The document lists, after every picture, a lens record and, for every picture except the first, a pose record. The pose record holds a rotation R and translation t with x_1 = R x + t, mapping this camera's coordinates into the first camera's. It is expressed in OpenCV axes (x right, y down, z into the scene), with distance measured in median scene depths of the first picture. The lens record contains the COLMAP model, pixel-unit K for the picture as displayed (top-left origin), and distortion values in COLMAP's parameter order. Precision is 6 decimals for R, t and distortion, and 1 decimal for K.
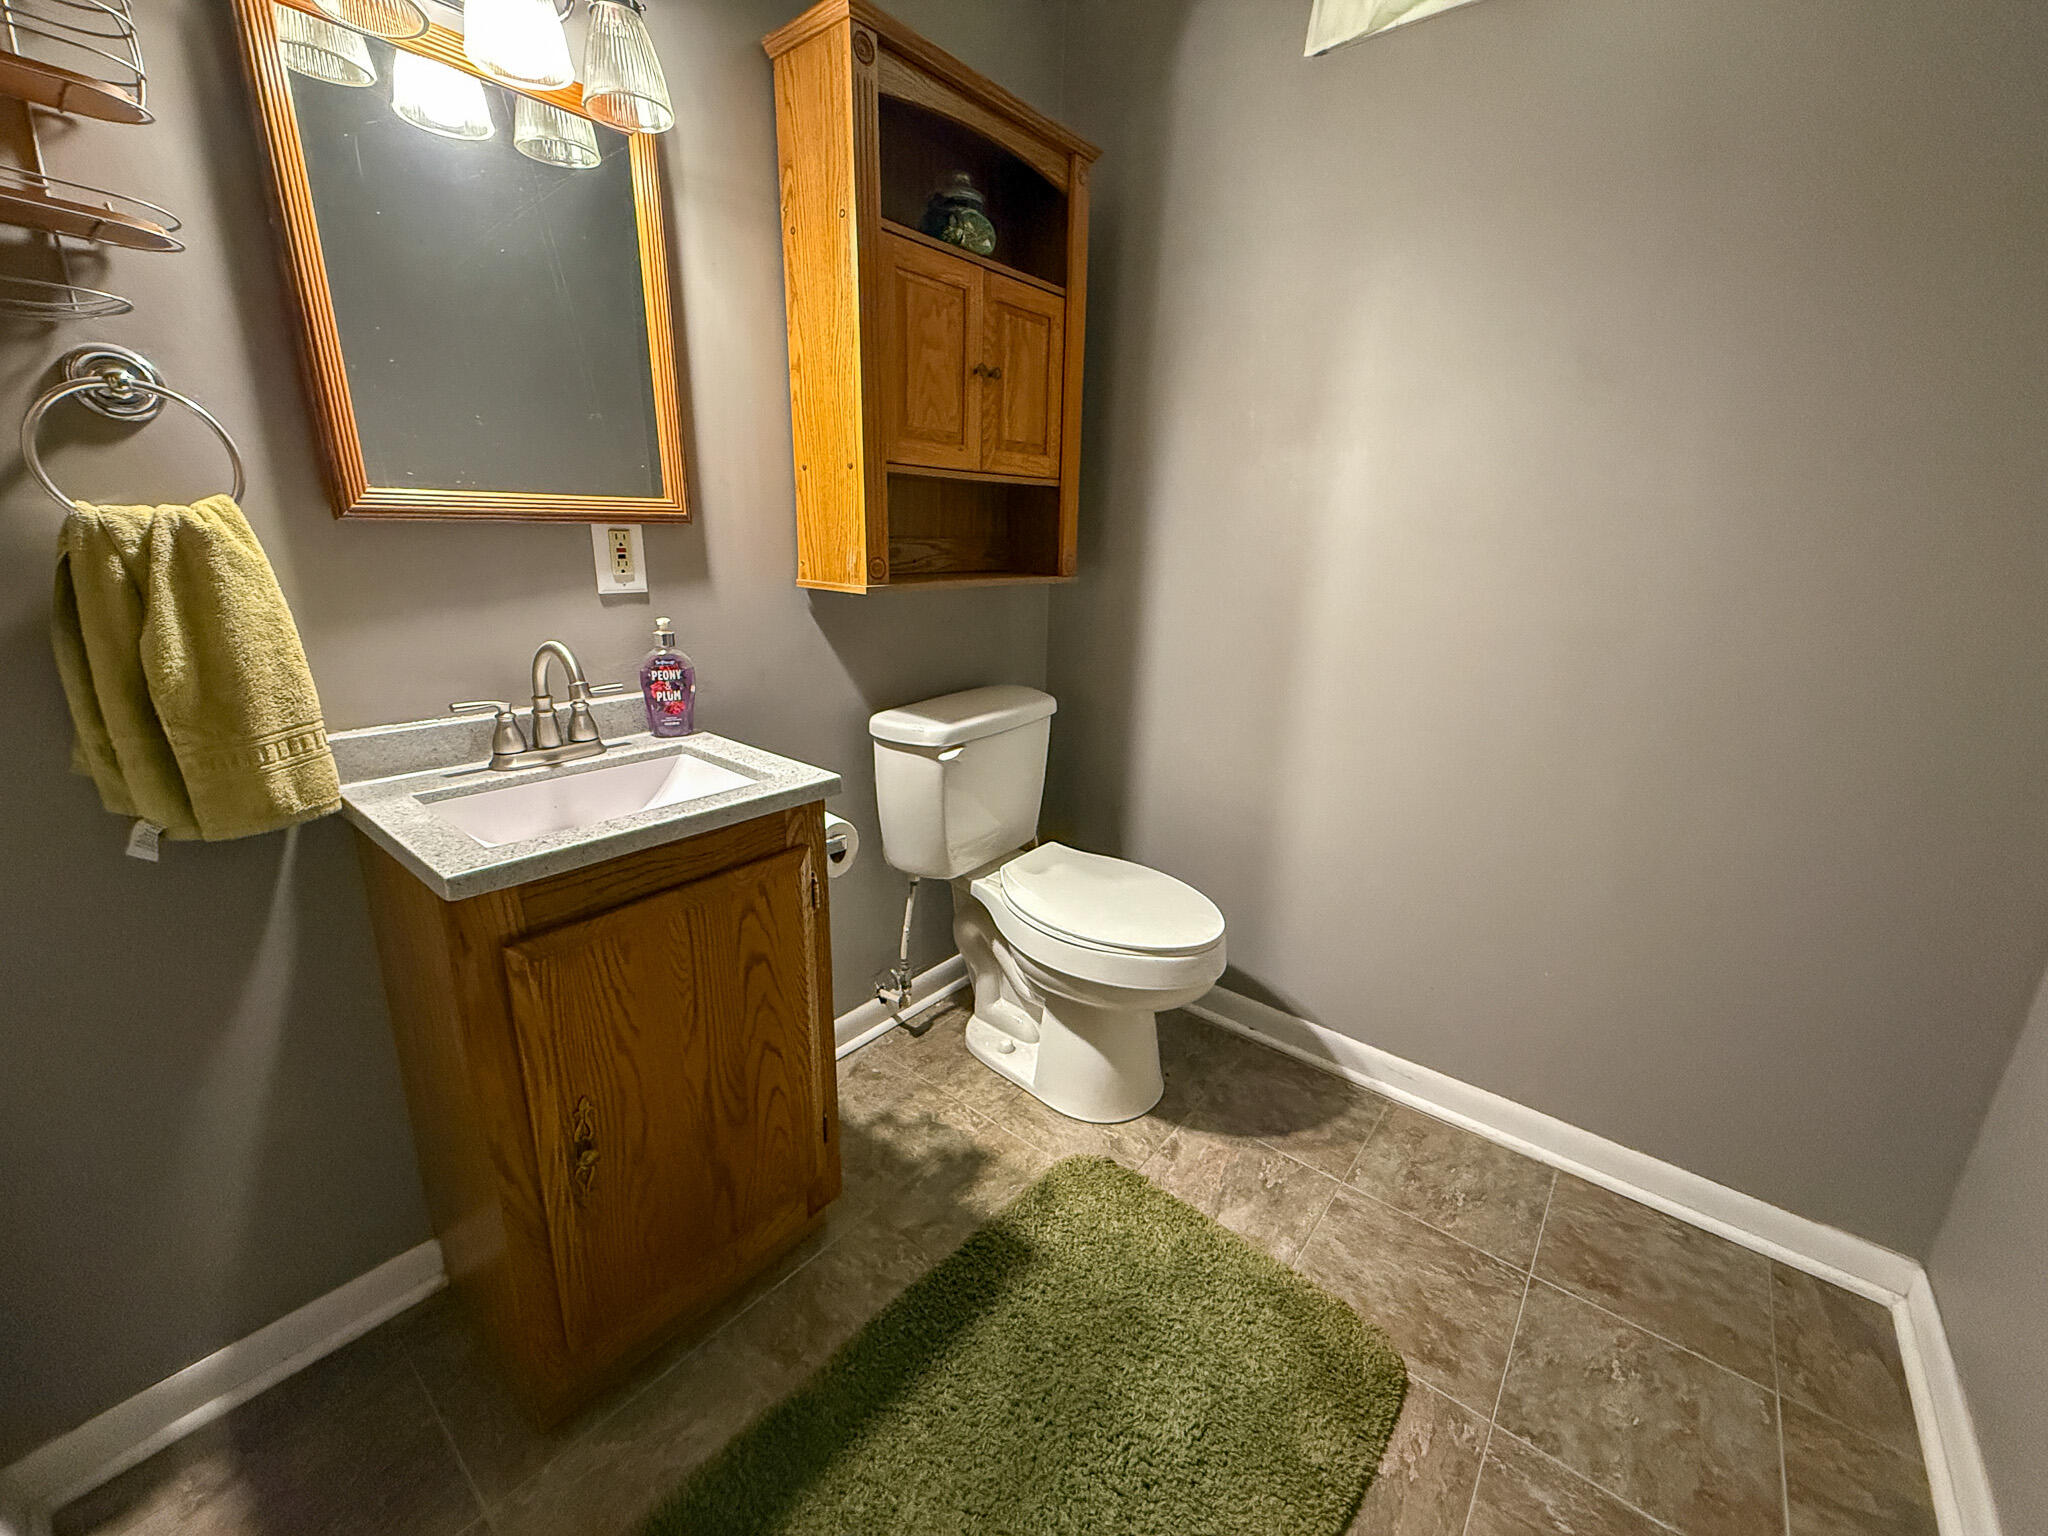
lens RADIAL K [[814.3, 0, 1020.8], [0, 814.3, 762.4], [0, 0, 1]] dist [-0.000999, 0.000883]
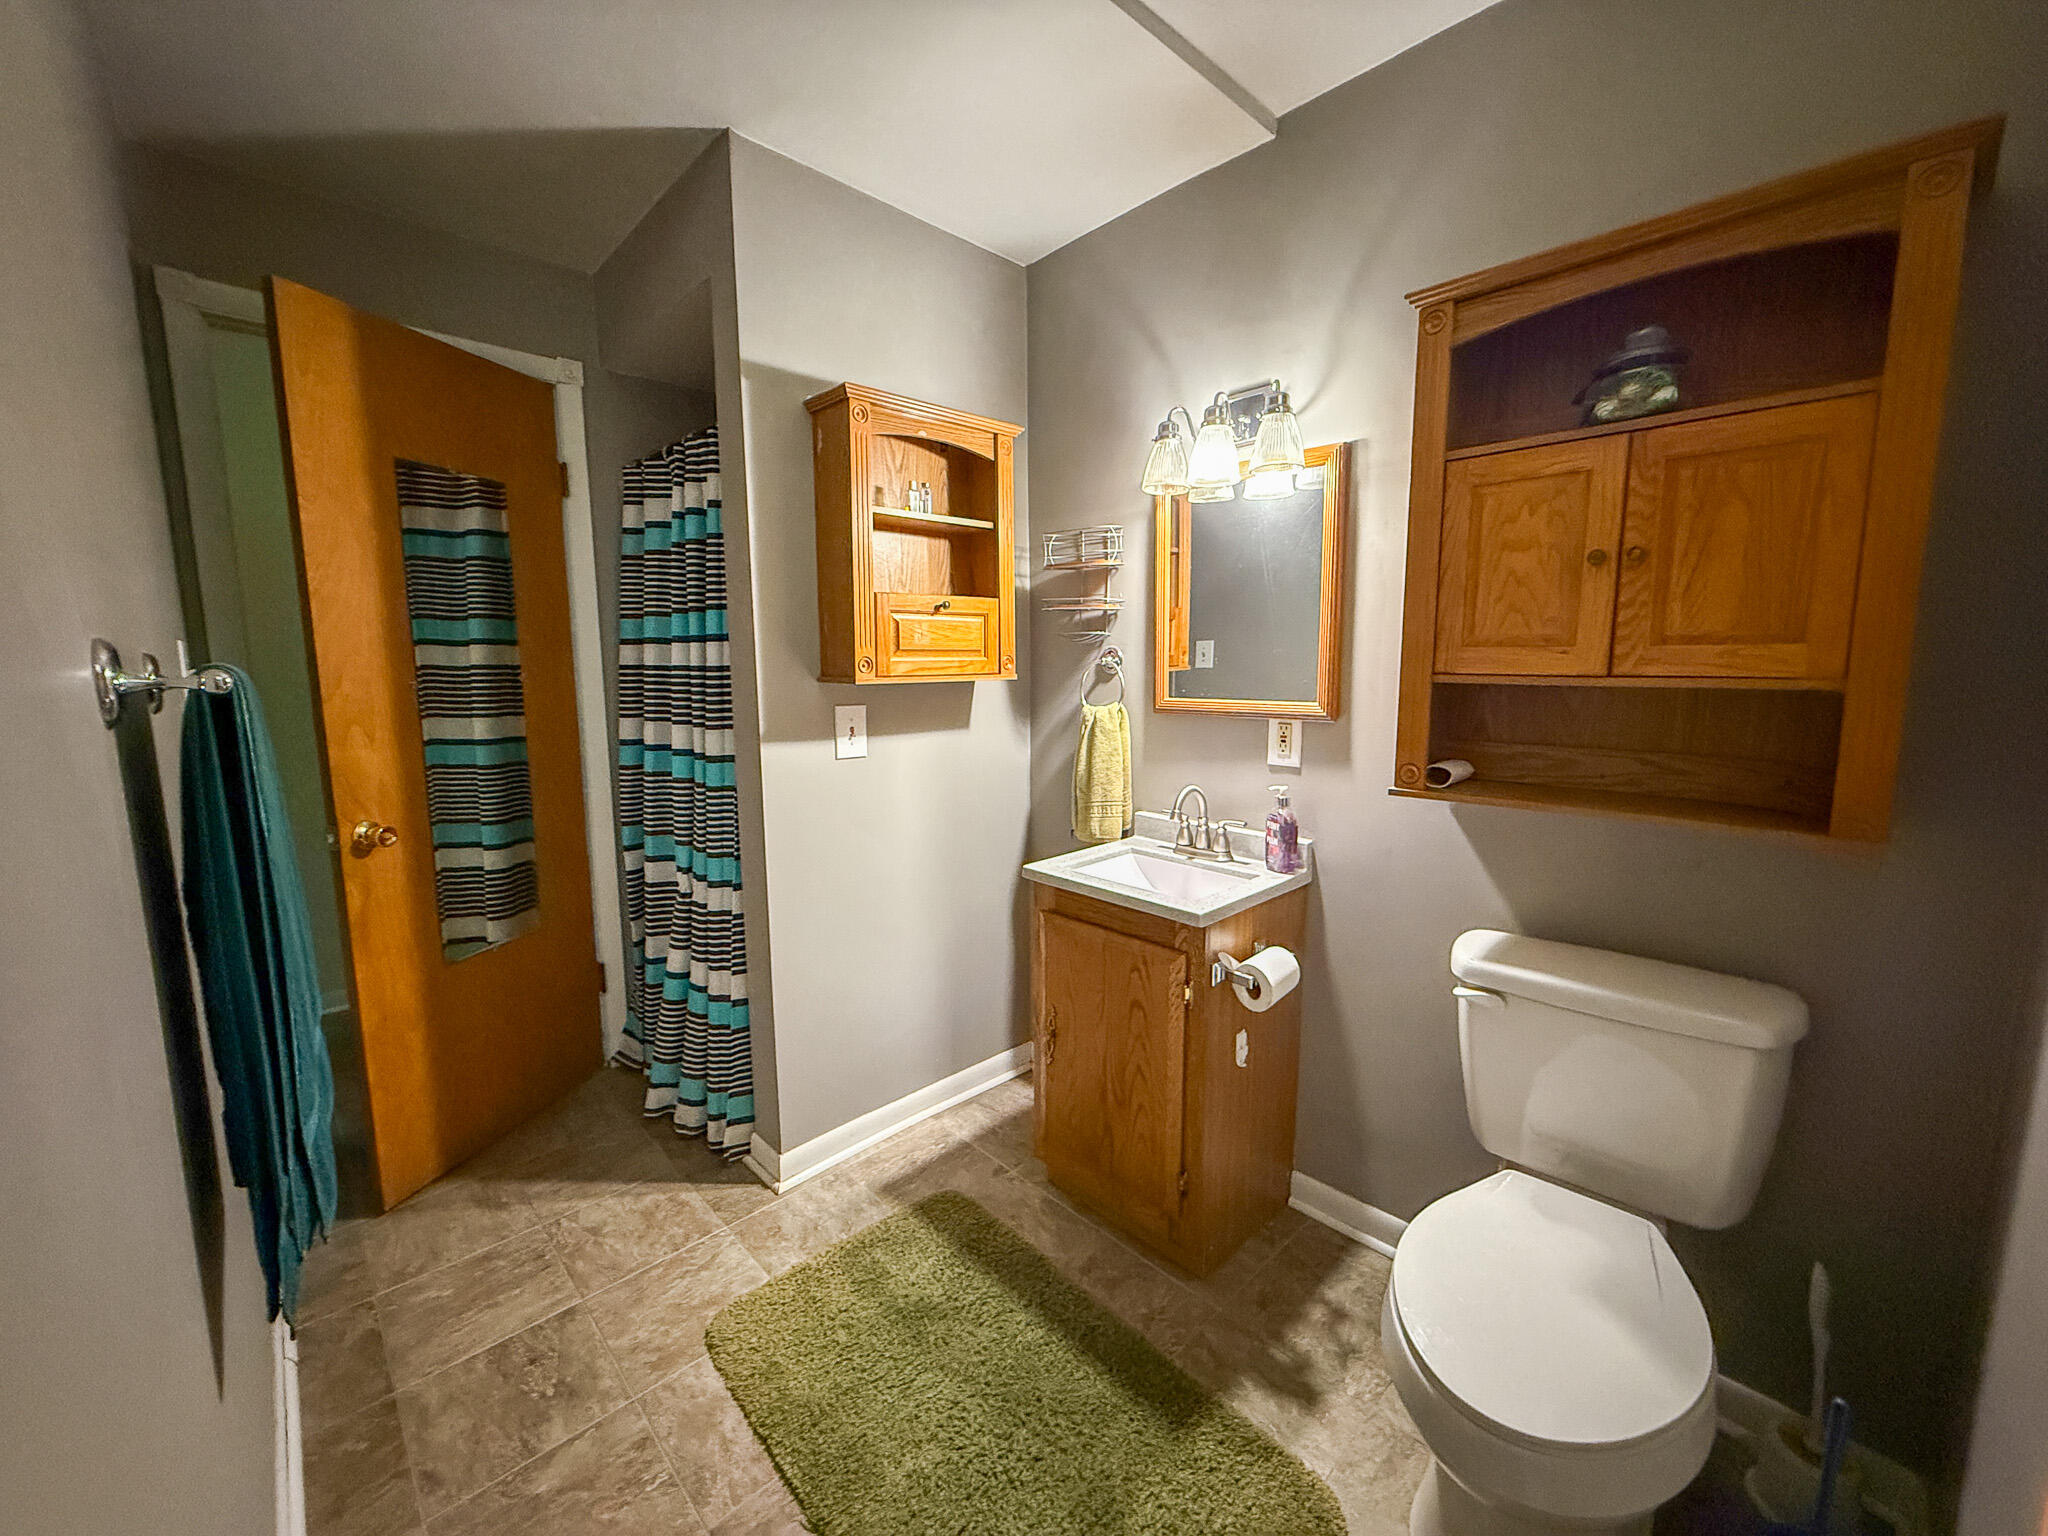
lens RADIAL K [[814.3, 0, 1022.0], [0, 814.3, 770.4], [0, 0, 1]] dist [-0.000999, 0.000883]
pose [[-0.105420, 0.120276, -0.987127, 0.872362], [-0.271347, 0.951509, 0.144915, -0.254573], [0.956691, 0.283131, -0.067672, 0.595146]]
